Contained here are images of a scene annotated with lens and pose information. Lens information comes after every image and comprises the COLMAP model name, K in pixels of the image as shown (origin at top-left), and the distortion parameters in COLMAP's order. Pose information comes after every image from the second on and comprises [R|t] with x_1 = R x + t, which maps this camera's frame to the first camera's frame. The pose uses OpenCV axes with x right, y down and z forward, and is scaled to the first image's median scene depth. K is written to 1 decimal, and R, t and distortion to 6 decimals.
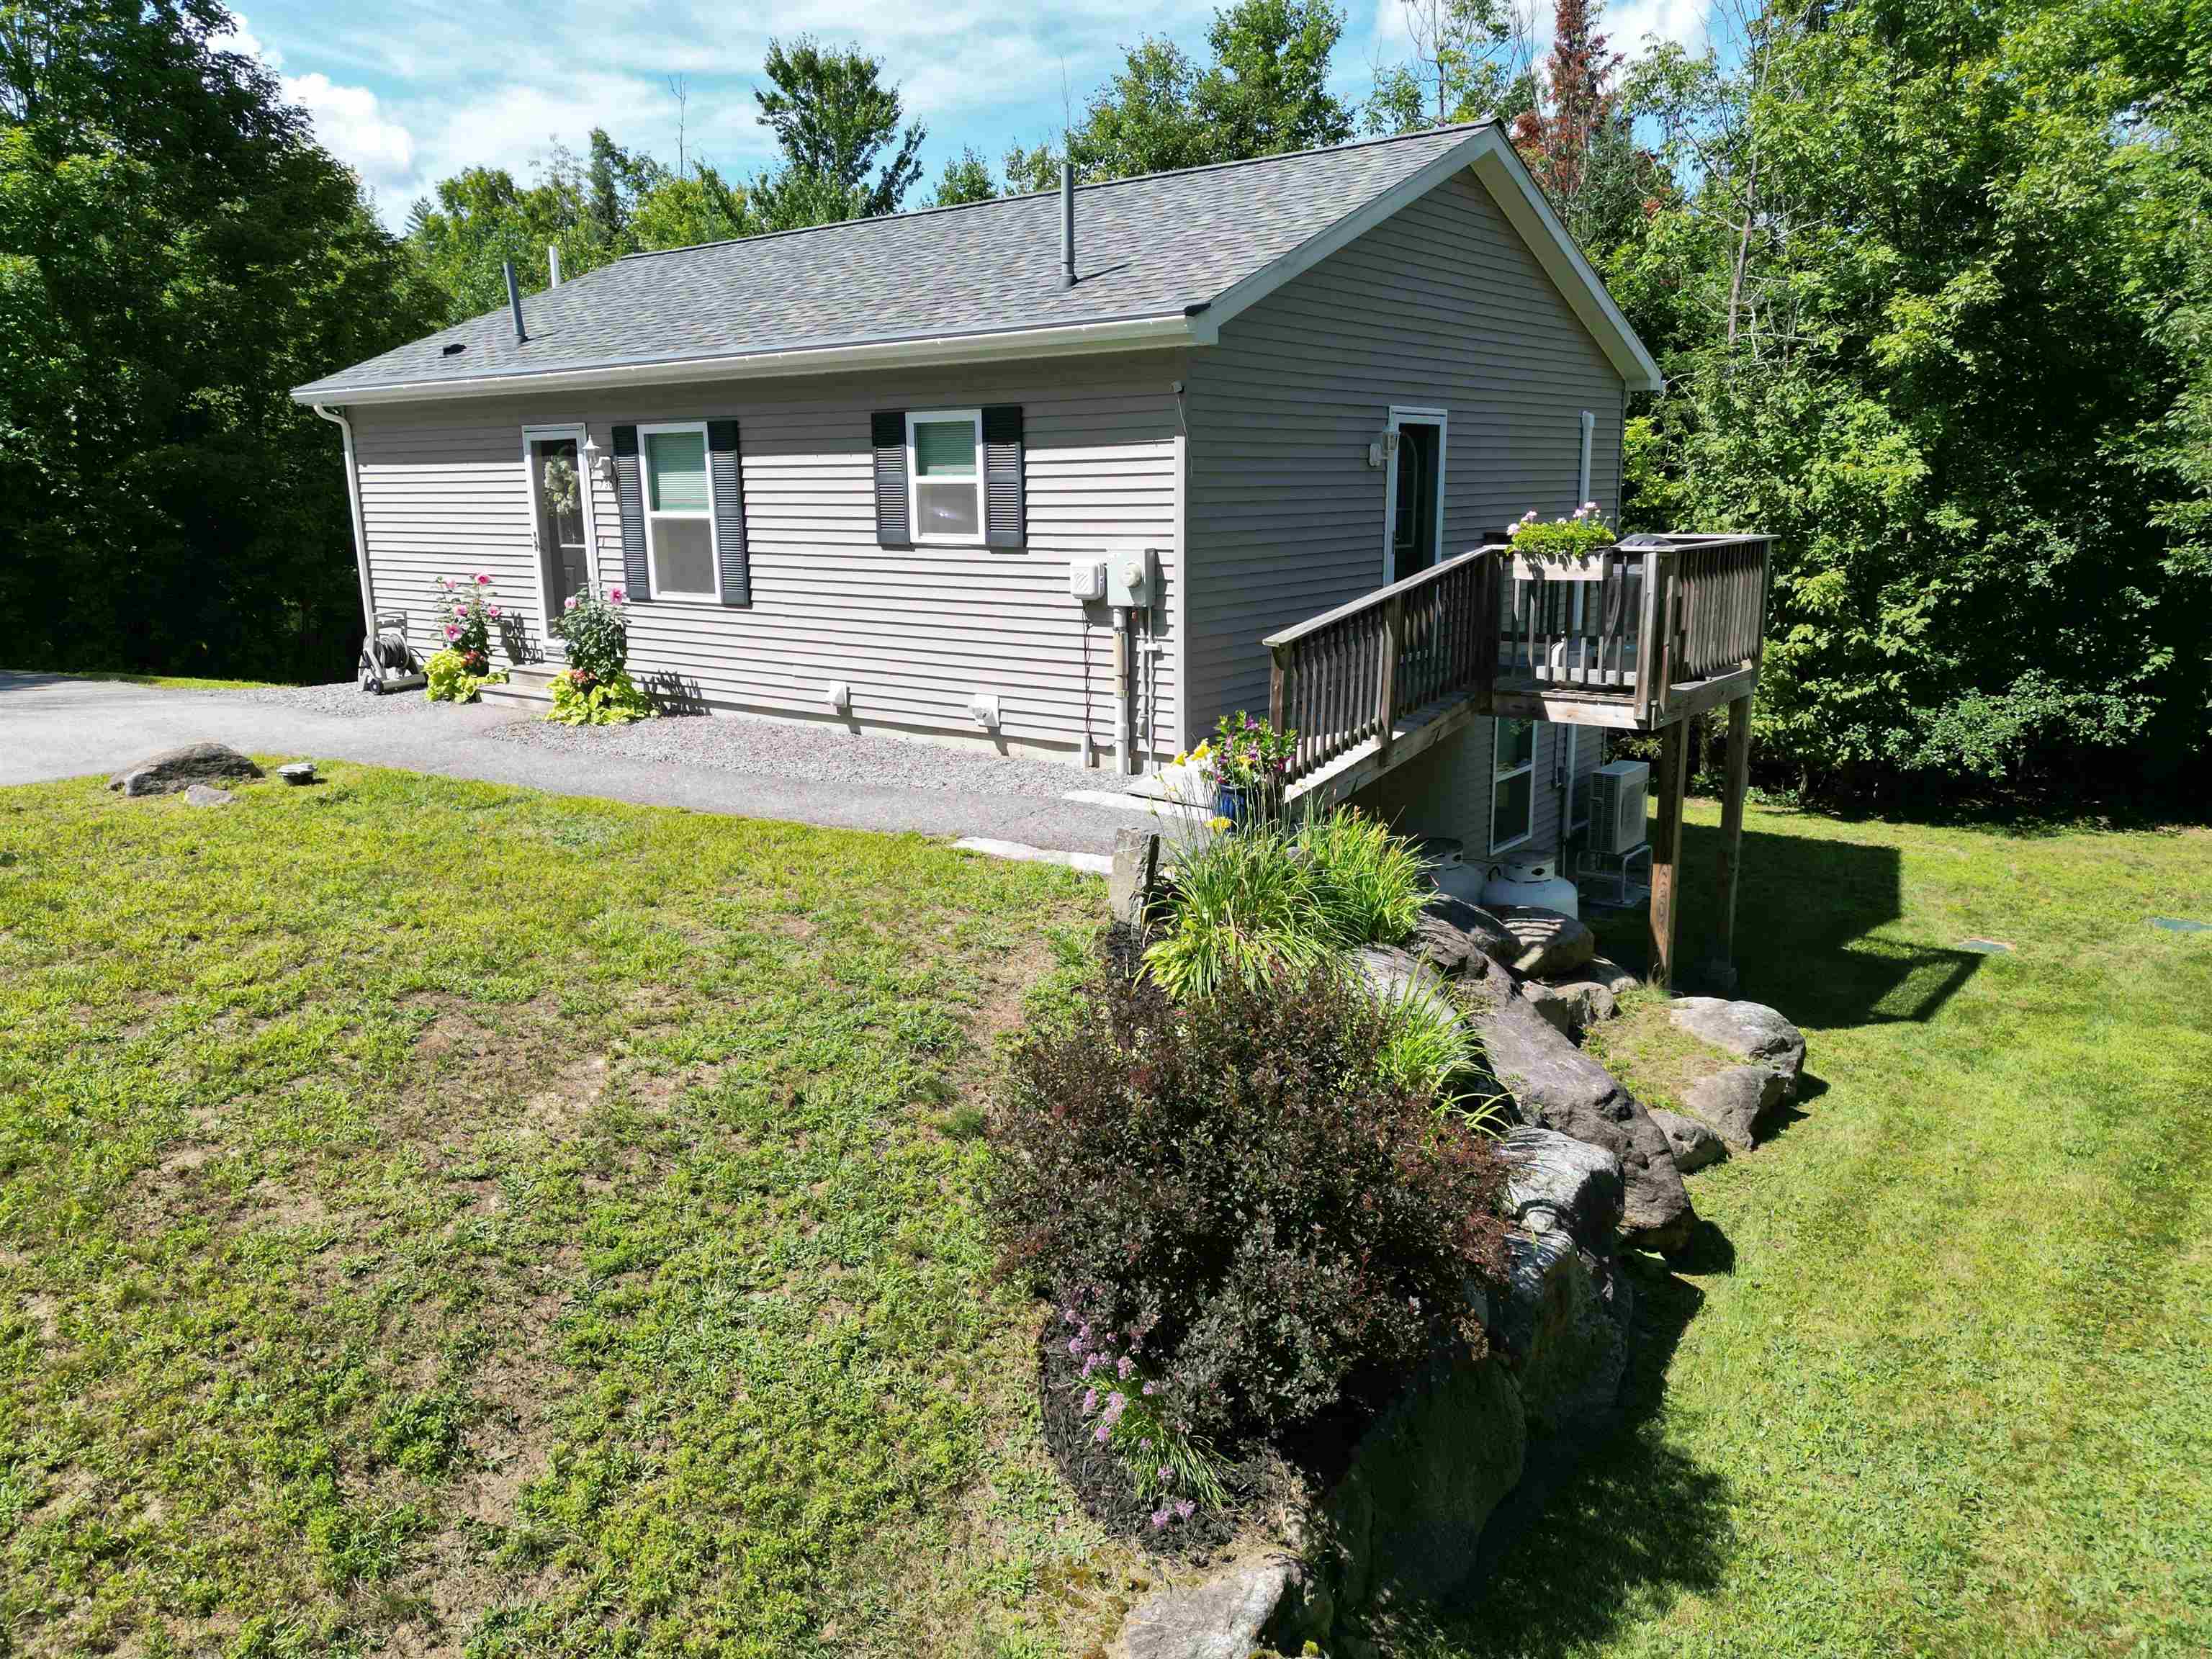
lens RADIAL K [[1566.1, 0, 1106.7], [0, 1566.1, 835.3], [0, 0, 1]] dist [0.030285, -0.004856]
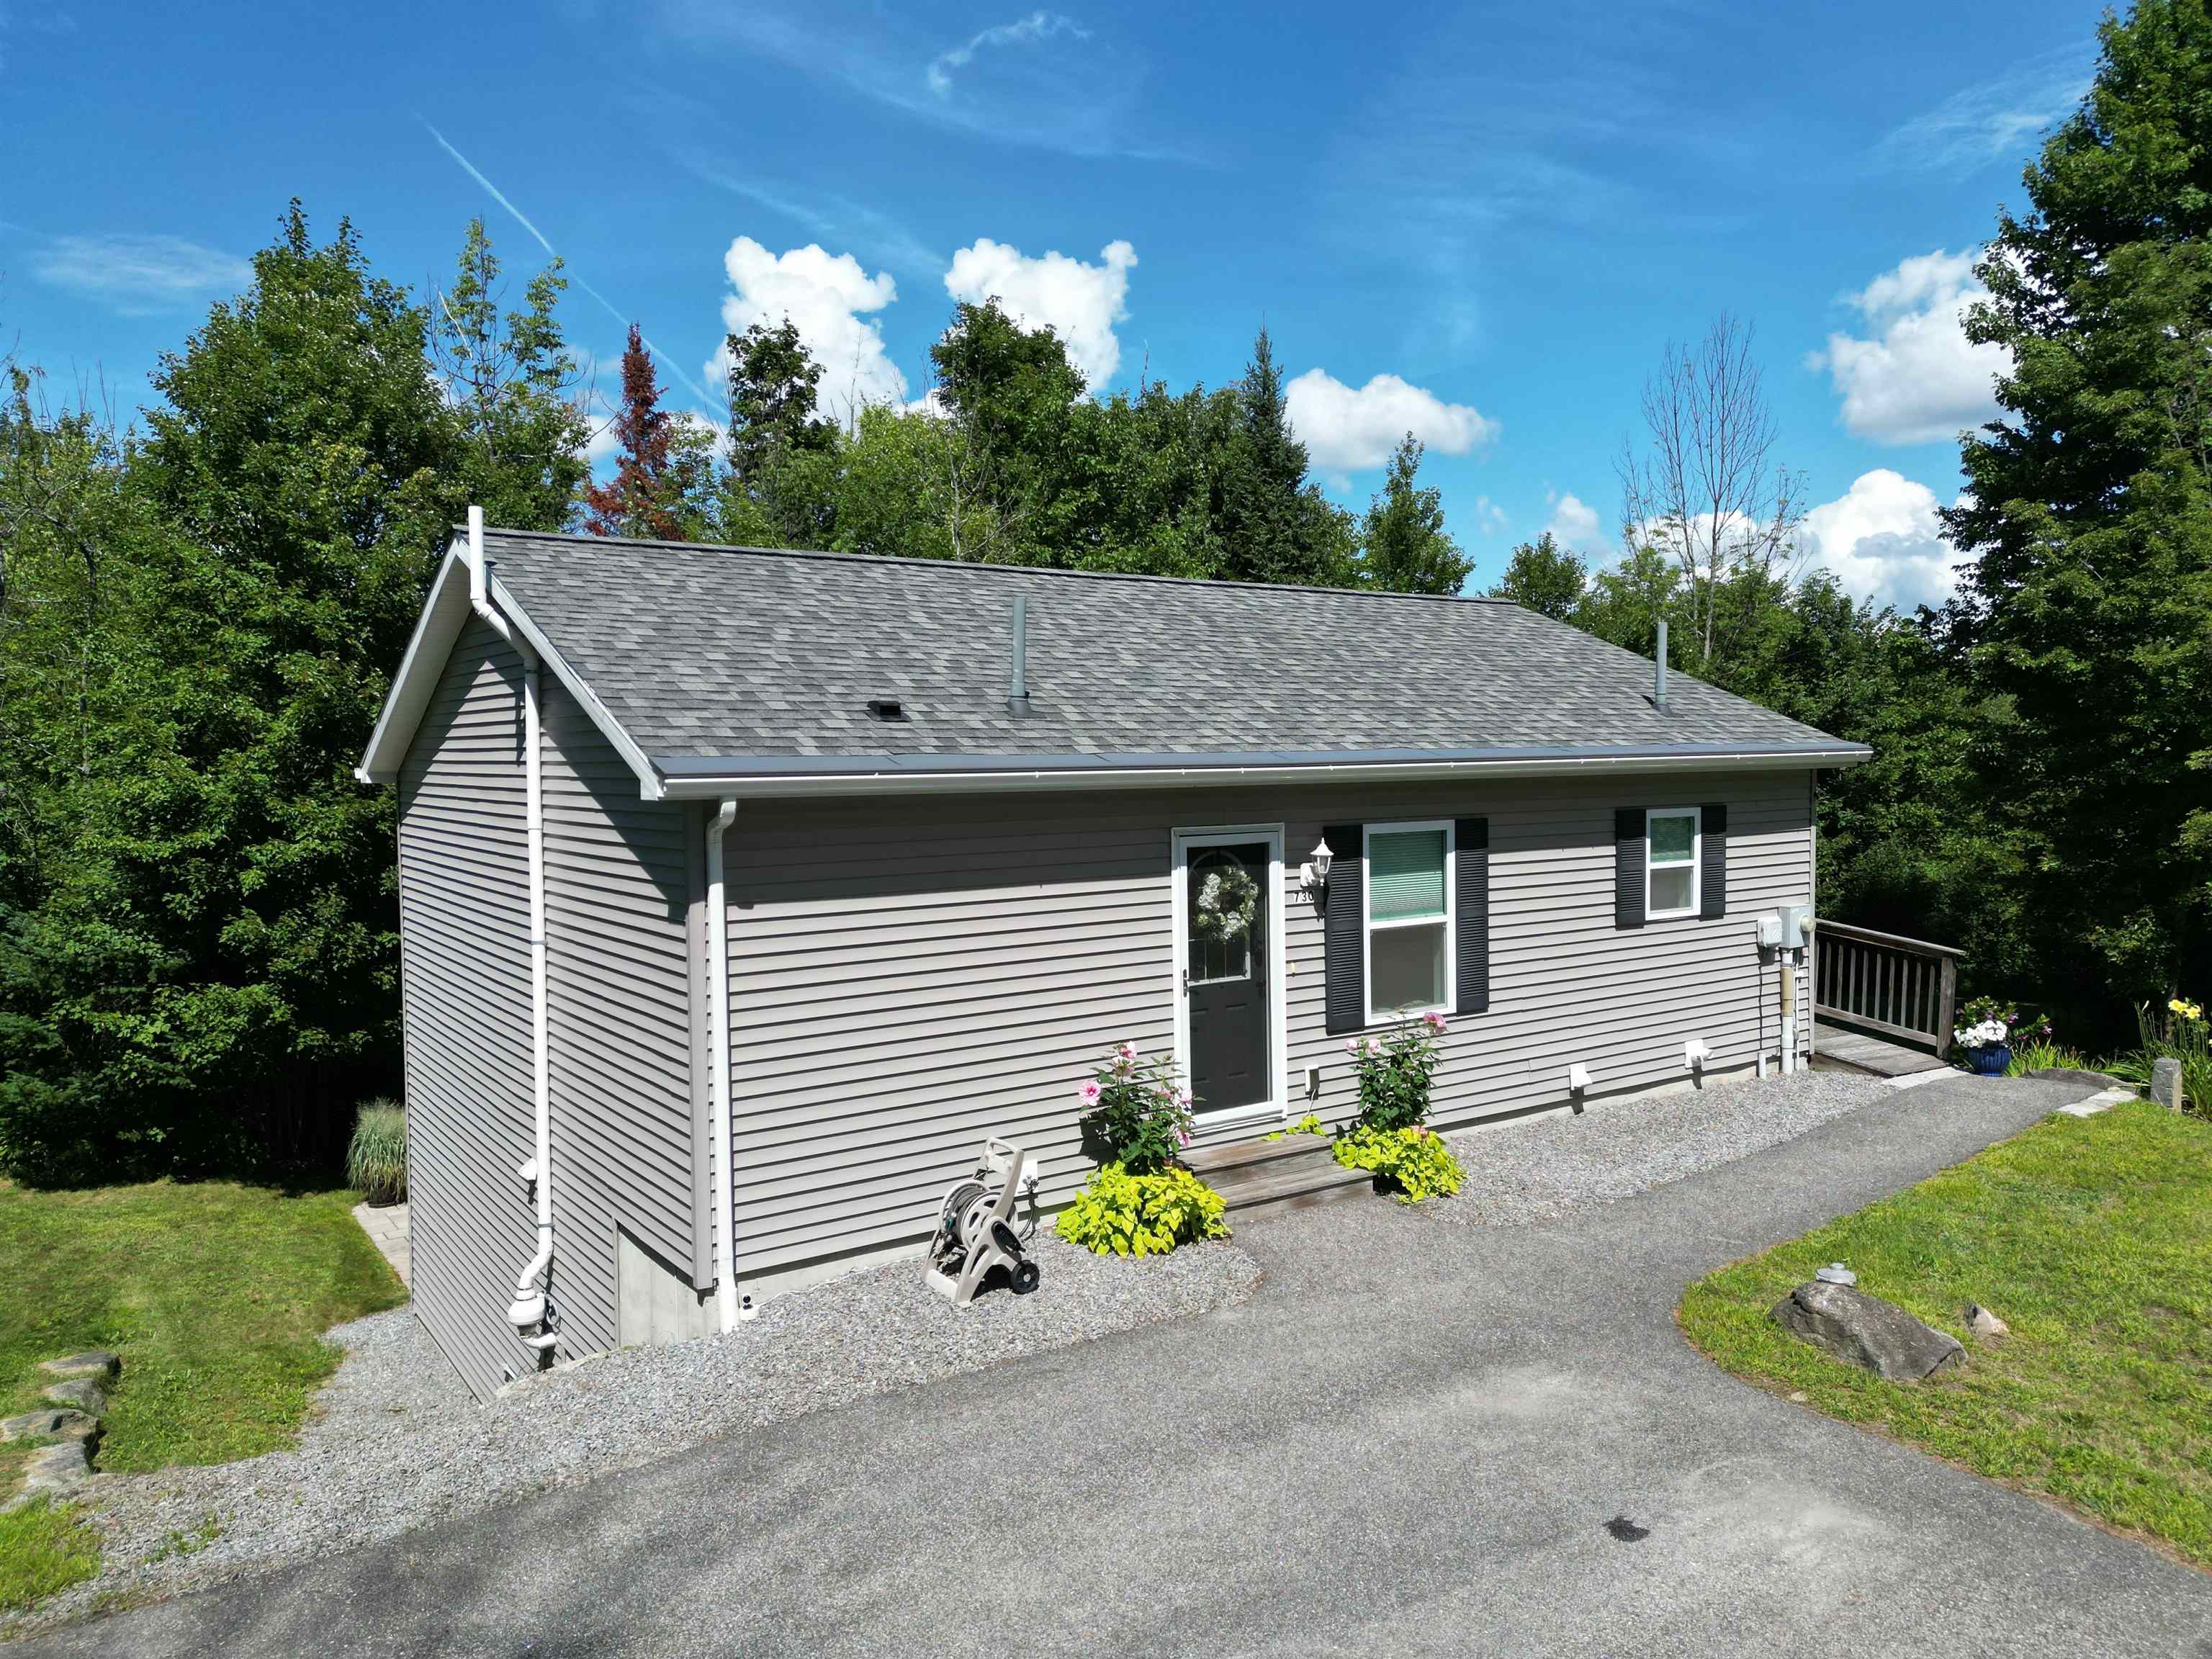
lens RADIAL K [[1566.1, 0, 1111.0], [0, 1566.1, 842.7], [0, 0, 1]] dist [0.030285, -0.004856]
pose [[0.293291, -0.044805, 0.954973, -1.289583], [0.223082, 0.974533, -0.022790, -0.295393], [-0.929632, 0.219721, 0.295817, 0.990957]]
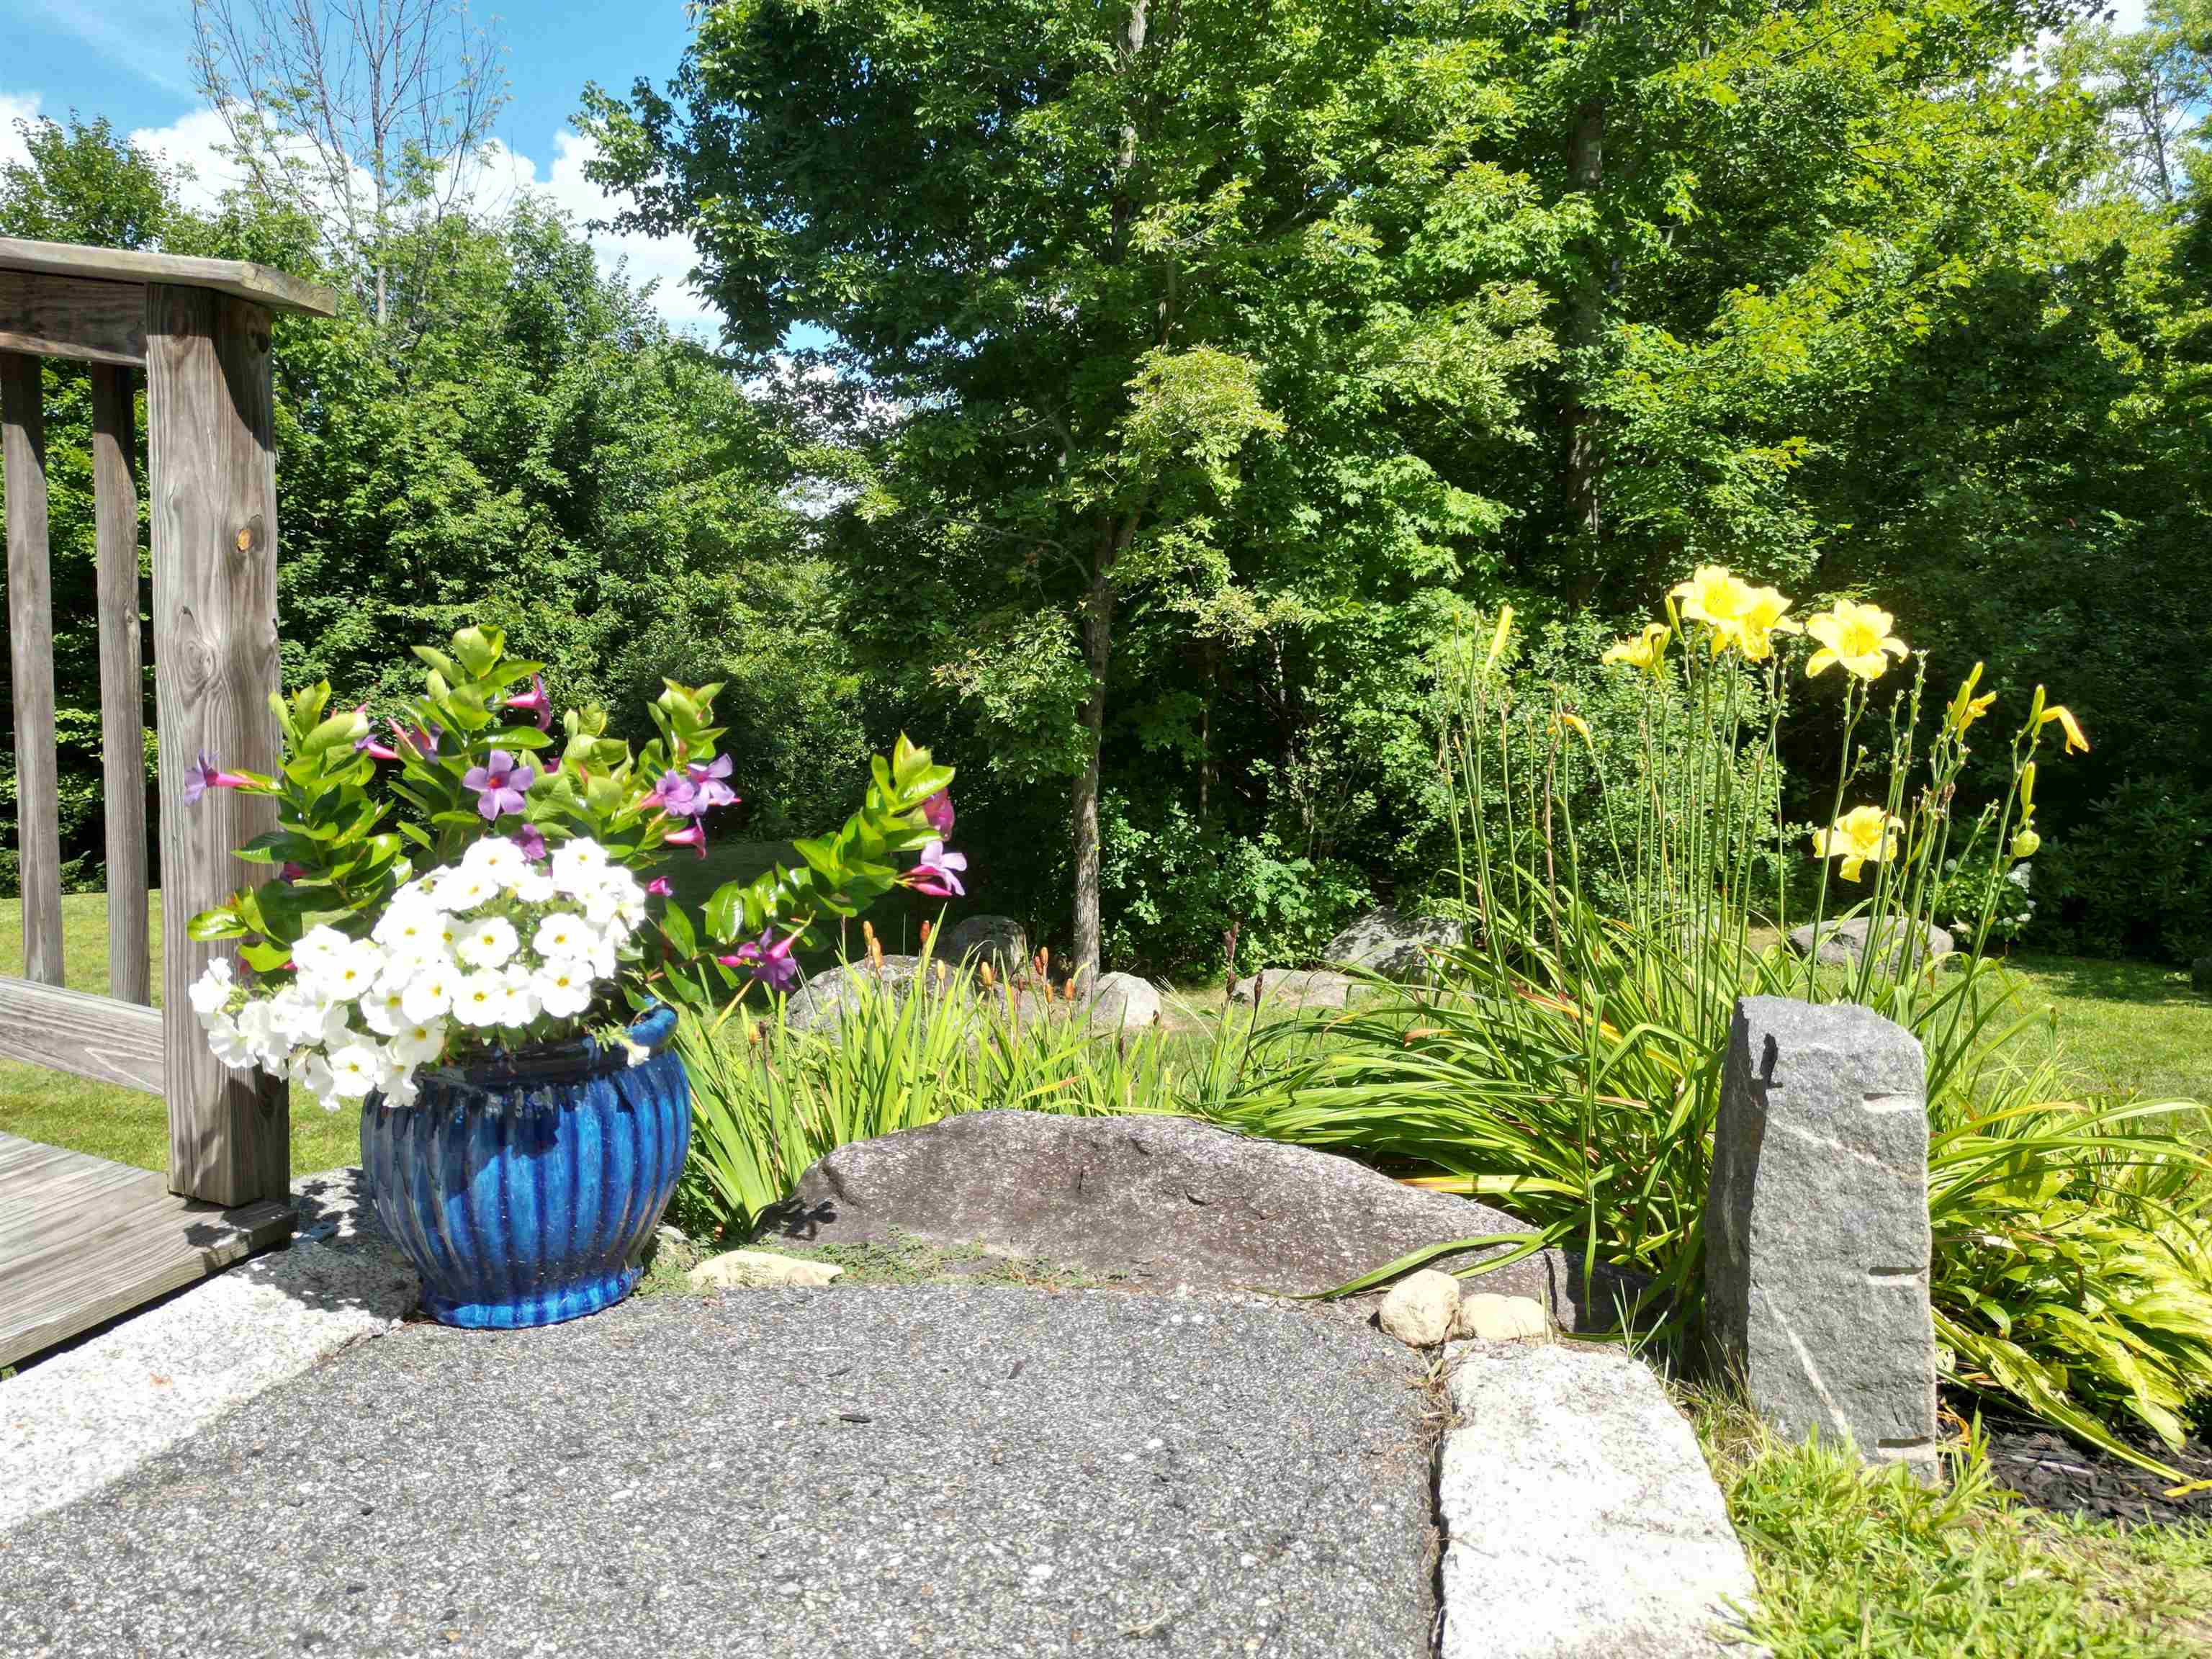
lens RADIAL K [[1566.1, 0, 1107.5], [0, 1566.1, 834.7], [0, 0, 1]] dist [0.030285, -0.004856]
pose [[-0.377826, -0.107164, 0.919654, -0.809320], [0.219112, 0.954715, 0.201268, -0.199990], [-0.899576, 0.277551, -0.337235, 0.895704]]
